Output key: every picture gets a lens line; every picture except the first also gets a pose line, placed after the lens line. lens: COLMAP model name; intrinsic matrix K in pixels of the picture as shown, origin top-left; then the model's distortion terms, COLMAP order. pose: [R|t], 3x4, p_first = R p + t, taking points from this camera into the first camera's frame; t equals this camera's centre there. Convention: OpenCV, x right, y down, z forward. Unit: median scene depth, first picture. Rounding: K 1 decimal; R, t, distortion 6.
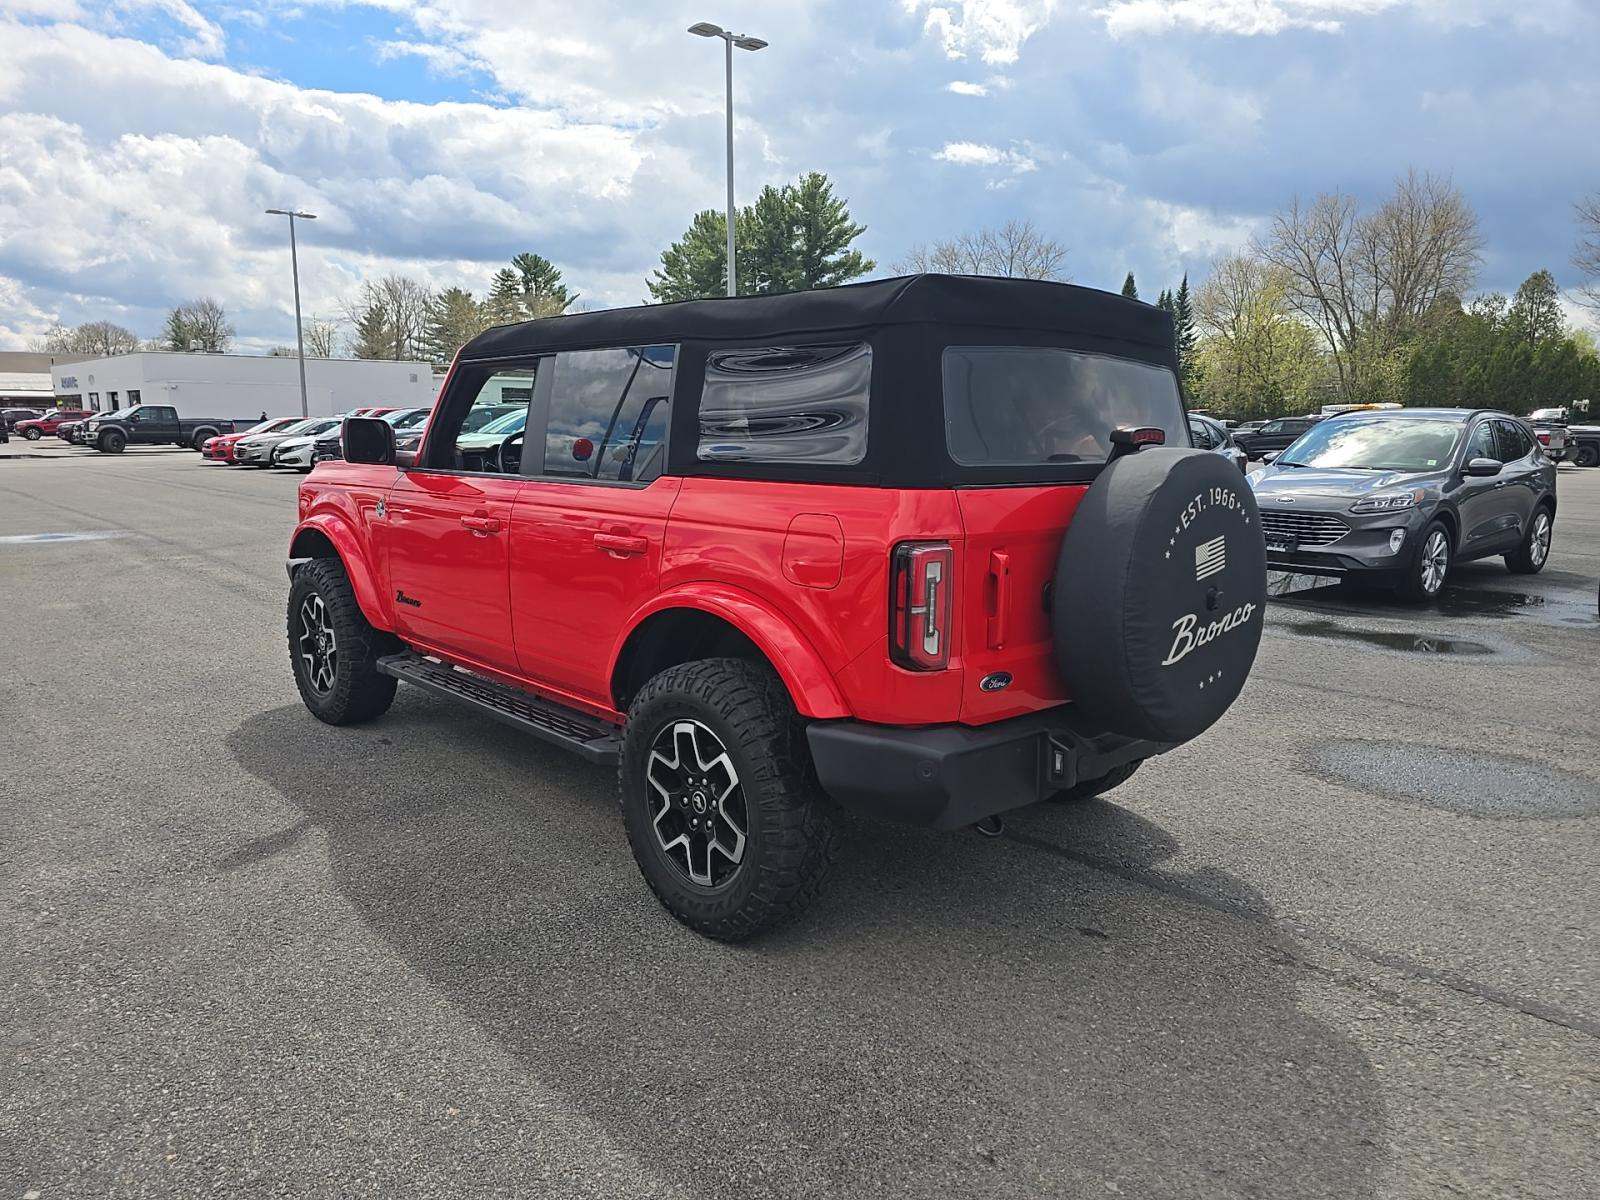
lens RADIAL K [[1099.0, 0, 800.0], [0, 1099.0, 600.0], [0, 0, 1]] dist [0.029870, -0.047940]
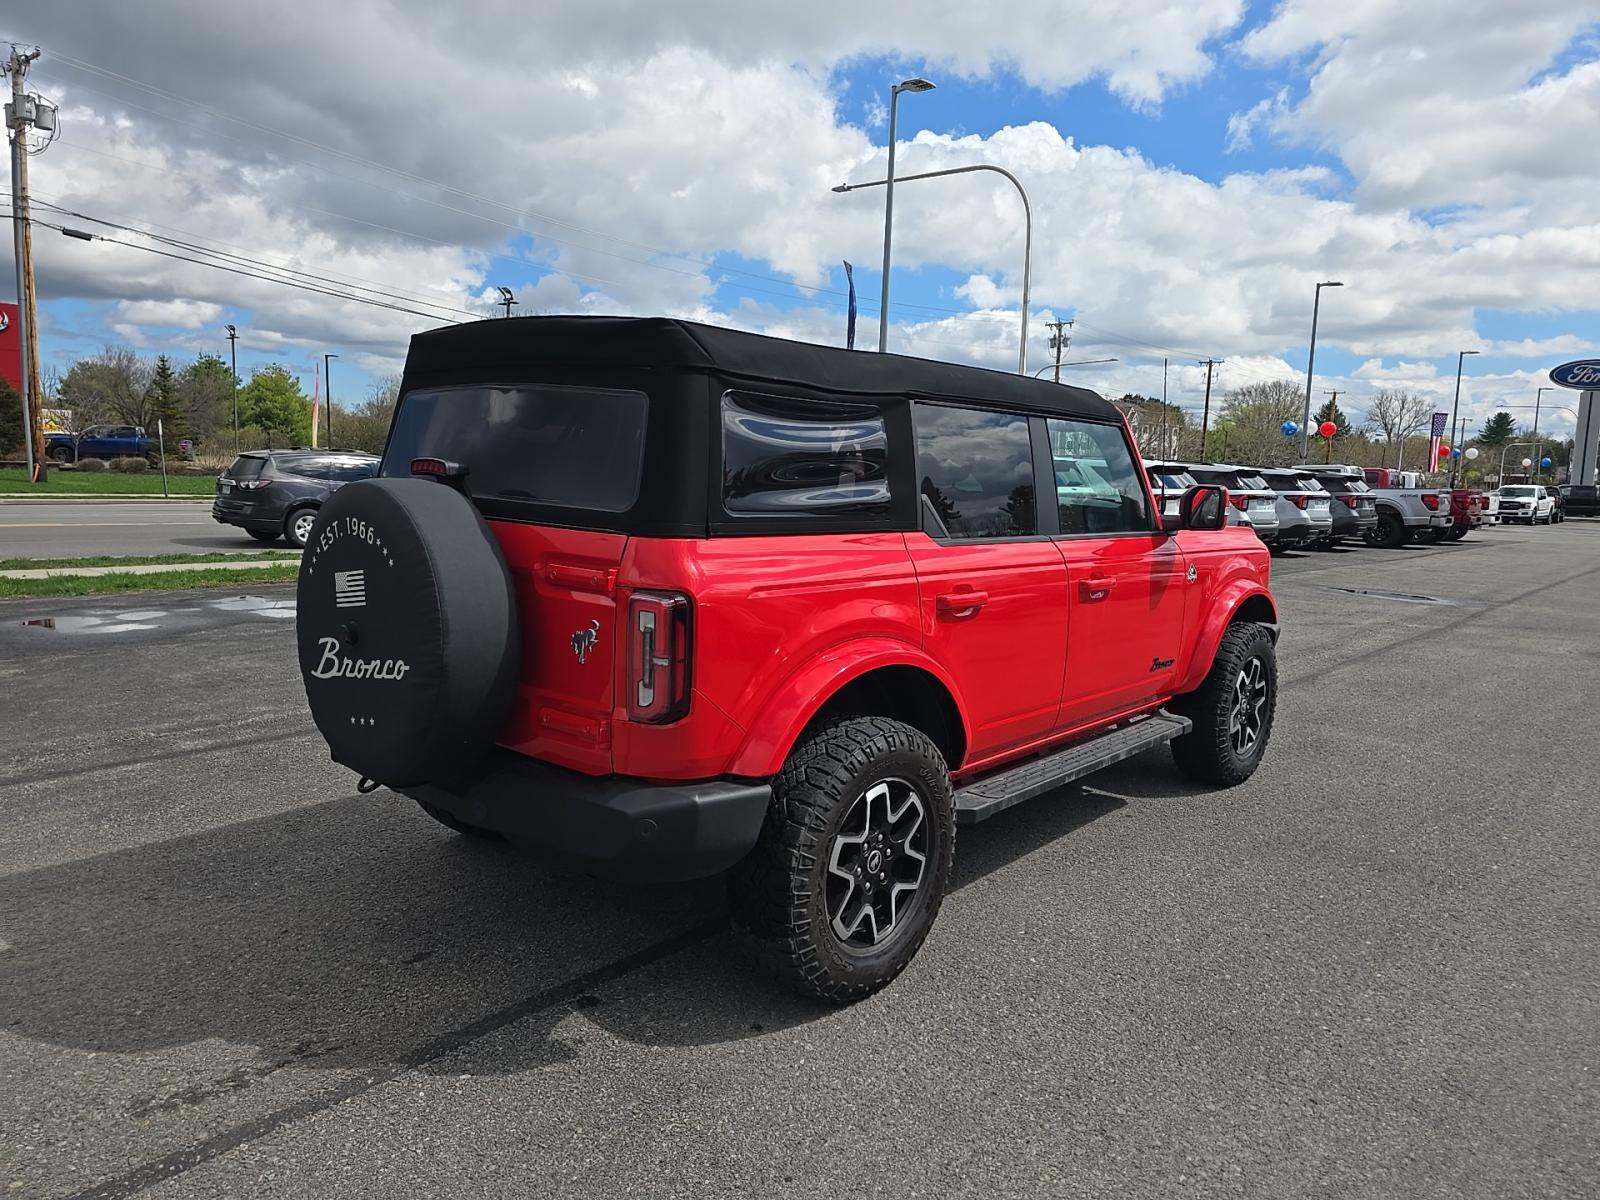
lens RADIAL K [[1099.0, 0, 800.0], [0, 1099.0, 600.0], [0, 0, 1]] dist [0.029870, -0.047940]
pose [[0.081048, 0.126833, -0.988608, 1.368032], [-0.186091, 0.976355, 0.110005, -0.209529], [0.979184, 0.175055, 0.102734, 1.294738]]
